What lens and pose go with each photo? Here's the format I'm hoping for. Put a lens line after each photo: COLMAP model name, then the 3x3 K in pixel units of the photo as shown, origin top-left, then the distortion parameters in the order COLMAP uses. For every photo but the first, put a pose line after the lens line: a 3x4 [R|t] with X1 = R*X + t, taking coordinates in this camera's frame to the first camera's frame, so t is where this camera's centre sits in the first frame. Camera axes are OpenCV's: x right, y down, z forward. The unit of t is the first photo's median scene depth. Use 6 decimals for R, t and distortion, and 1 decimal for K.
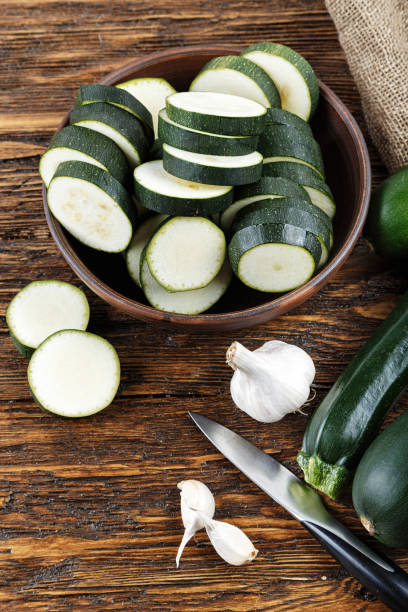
lens RADIAL K [[1411.9, 0, 204.0], [0, 1411.9, 306.8], [0, 0, 1]] dist [-0.092579, 0.000000]
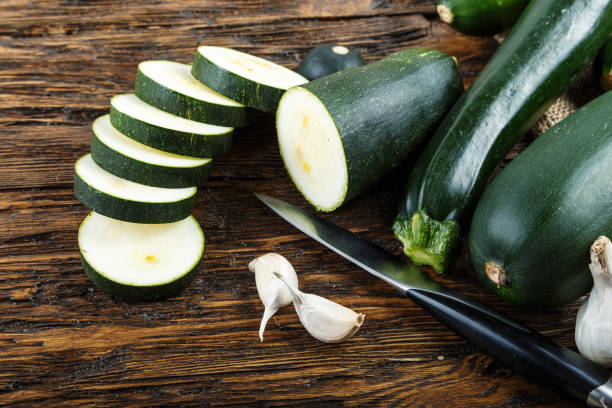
lens RADIAL K [[1411.9, 0, 306.0], [0, 1411.9, 202.5], [0, 0, 1]] dist [-0.092579, 0.000000]
pose [[0.988802, -0.010819, 0.148843, -0.108625], [0.045094, 0.972407, -0.228891, 0.284087], [-0.142260, 0.233040, 0.962006, 0.212230]]
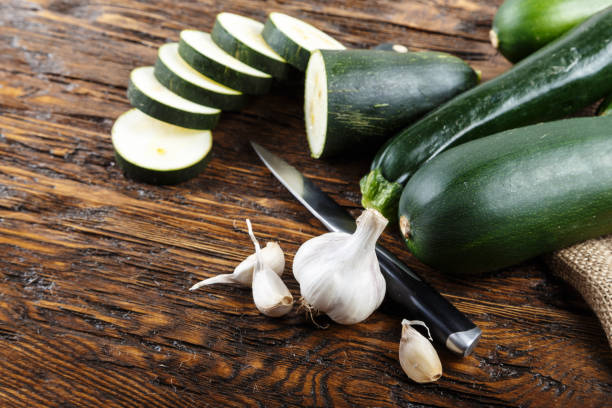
lens RADIAL K [[1411.9, 0, 306.4], [0, 1411.9, 204.0], [0, 0, 1]] dist [-0.092579, 0.000000]
pose [[0.951760, 0.261928, -0.159835, 0.192453], [-0.297931, 0.913482, -0.277108, 0.407383], [0.073424, 0.311360, 0.947451, 0.082072]]
